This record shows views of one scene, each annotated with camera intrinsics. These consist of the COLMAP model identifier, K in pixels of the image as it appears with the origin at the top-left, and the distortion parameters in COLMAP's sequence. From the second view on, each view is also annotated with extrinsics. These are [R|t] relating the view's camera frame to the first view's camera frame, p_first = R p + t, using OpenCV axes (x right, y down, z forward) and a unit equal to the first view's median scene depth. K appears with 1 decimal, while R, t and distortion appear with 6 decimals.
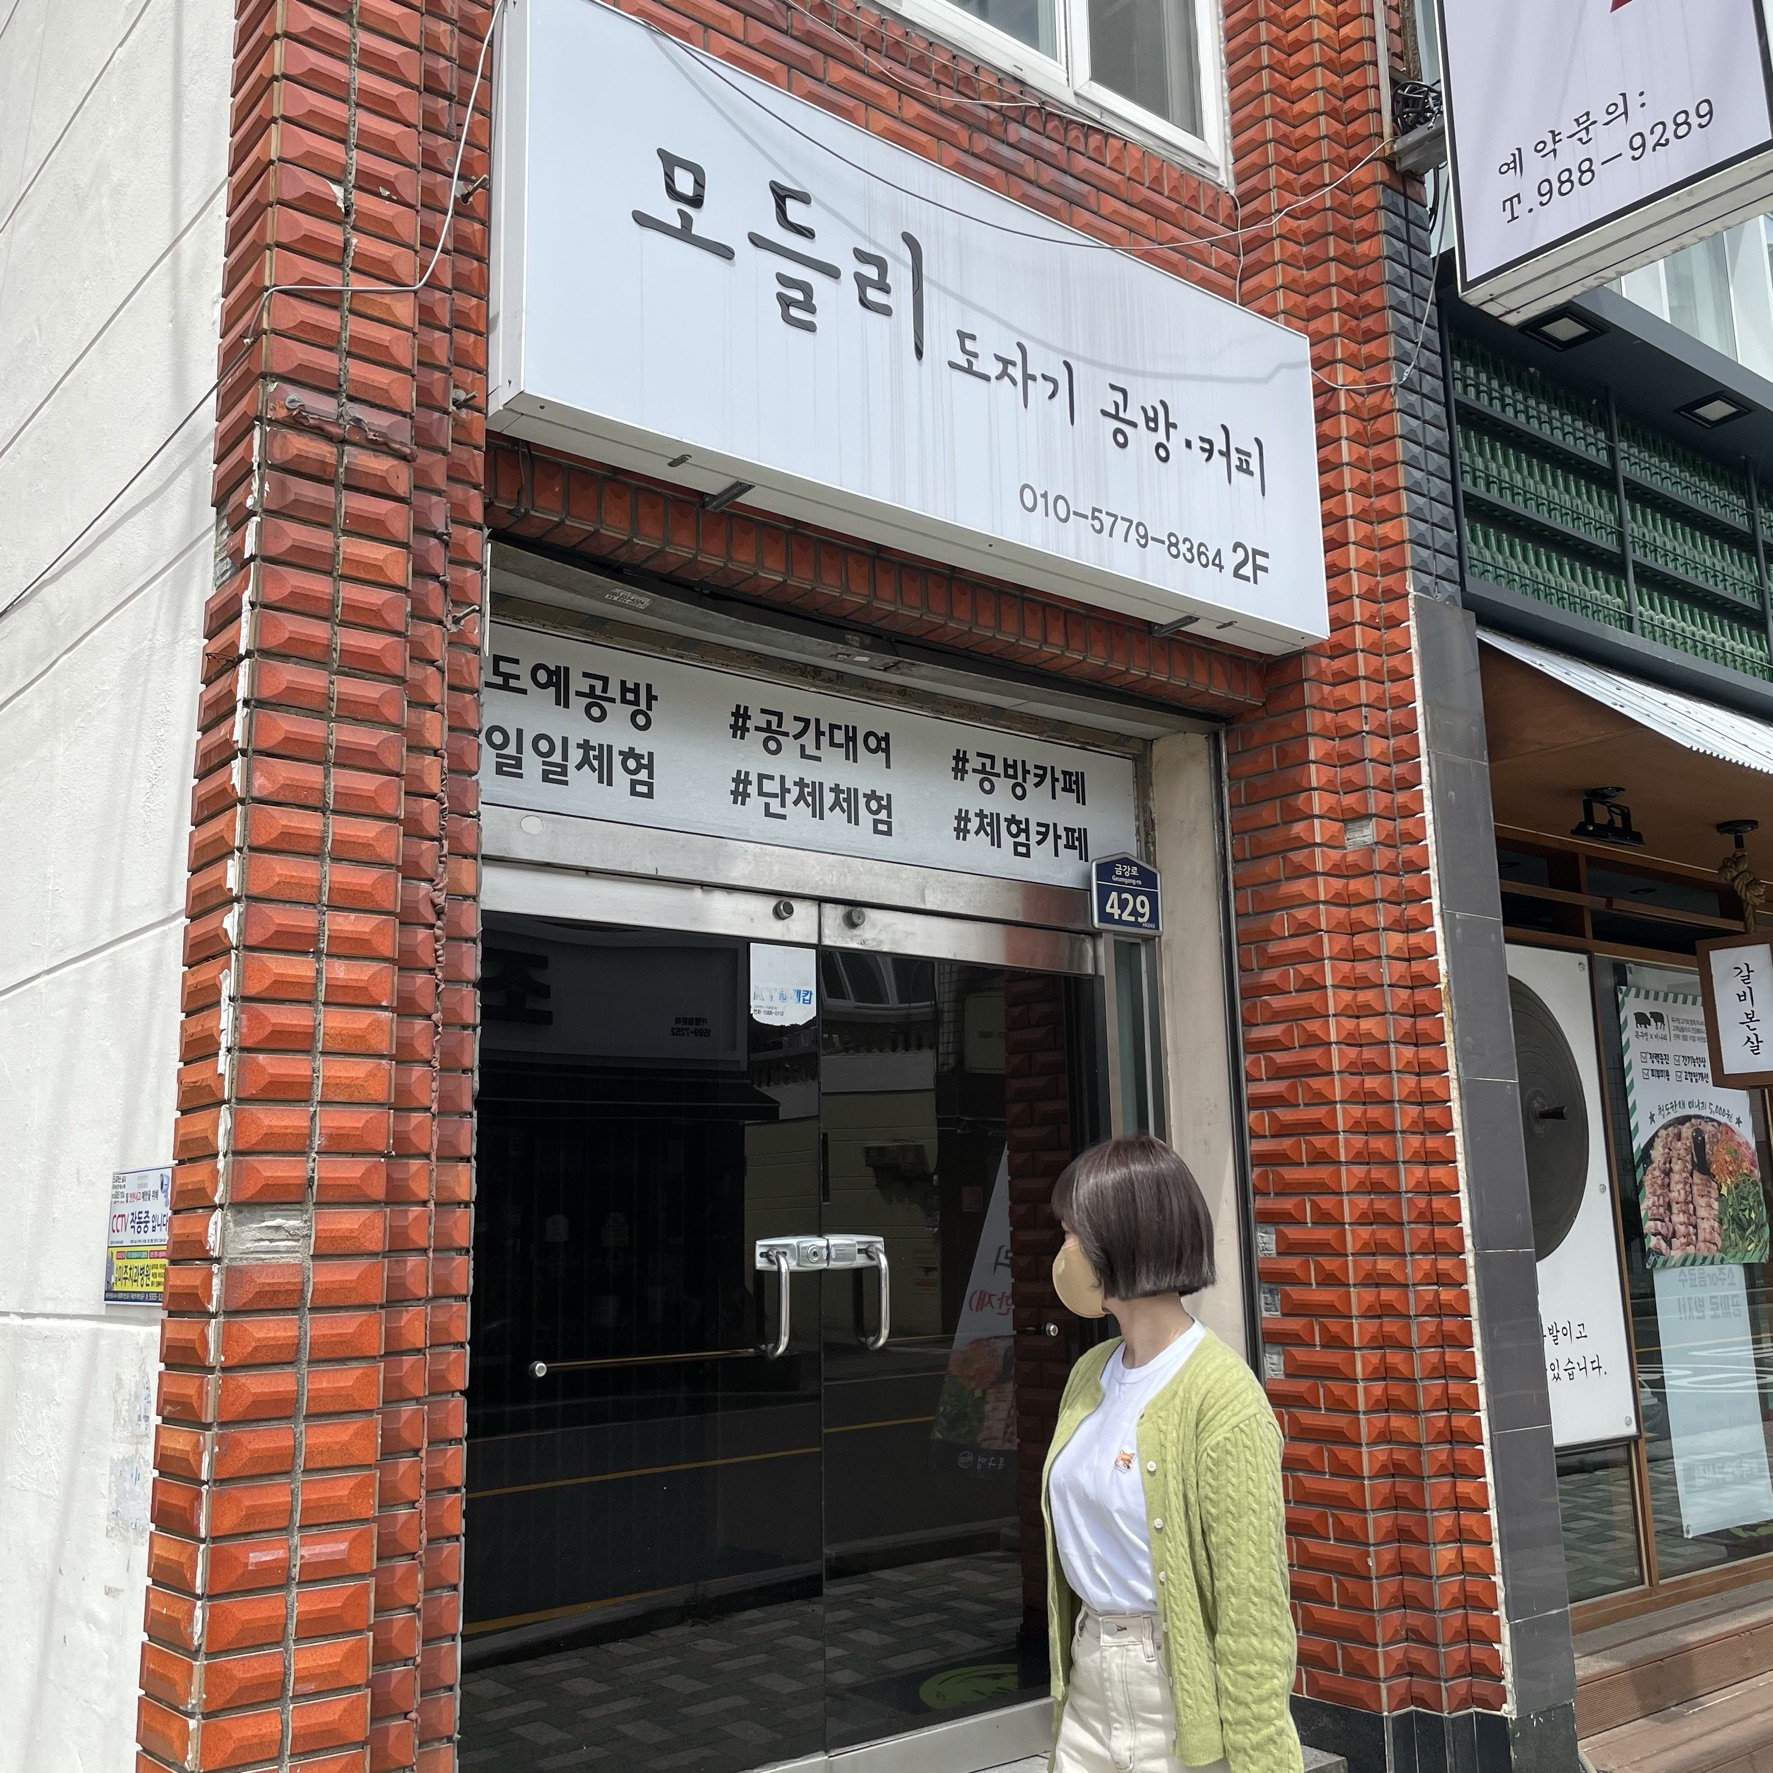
lens RADIAL K [[1793.8, 0, 881.0], [0, 1793.8, 887.2], [0, 0, 1]] dist [0.059223, 0.000000]
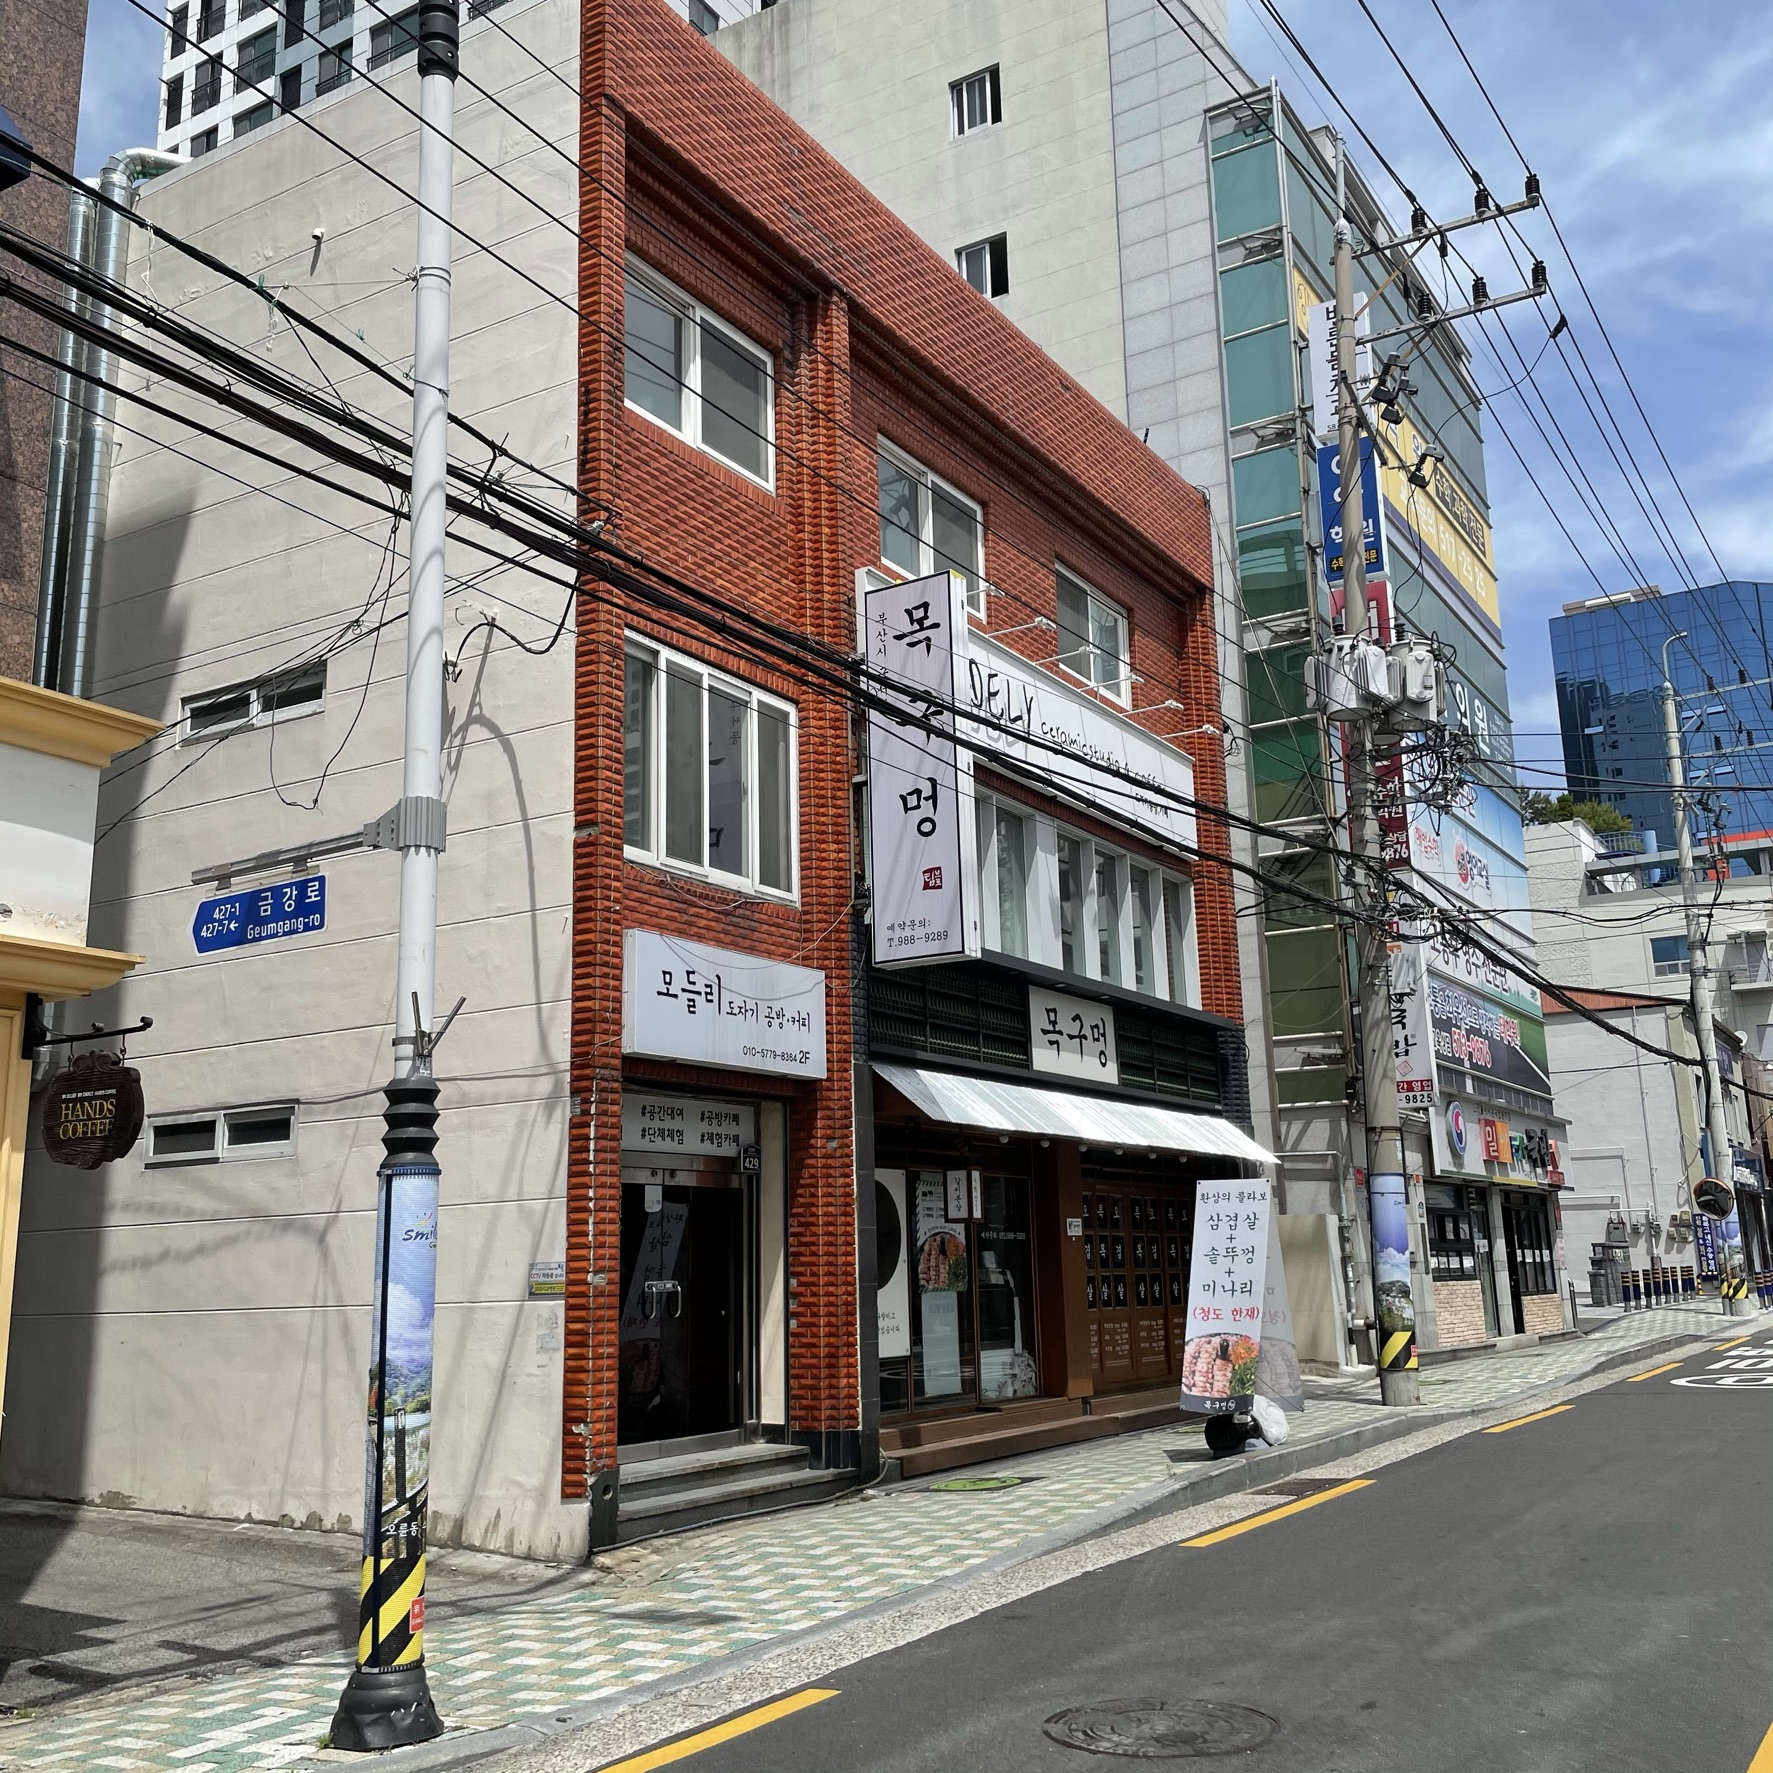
lens RADIAL K [[1793.8, 0, 893.1], [0, 1793.8, 882.5], [0, 0, 1]] dist [0.059223, 0.000000]
pose [[0.942010, 0.071437, 0.327893, -0.653599], [-0.060838, 0.997243, -0.042483, -0.345522], [-0.330024, 0.020072, 0.943759, -1.873521]]
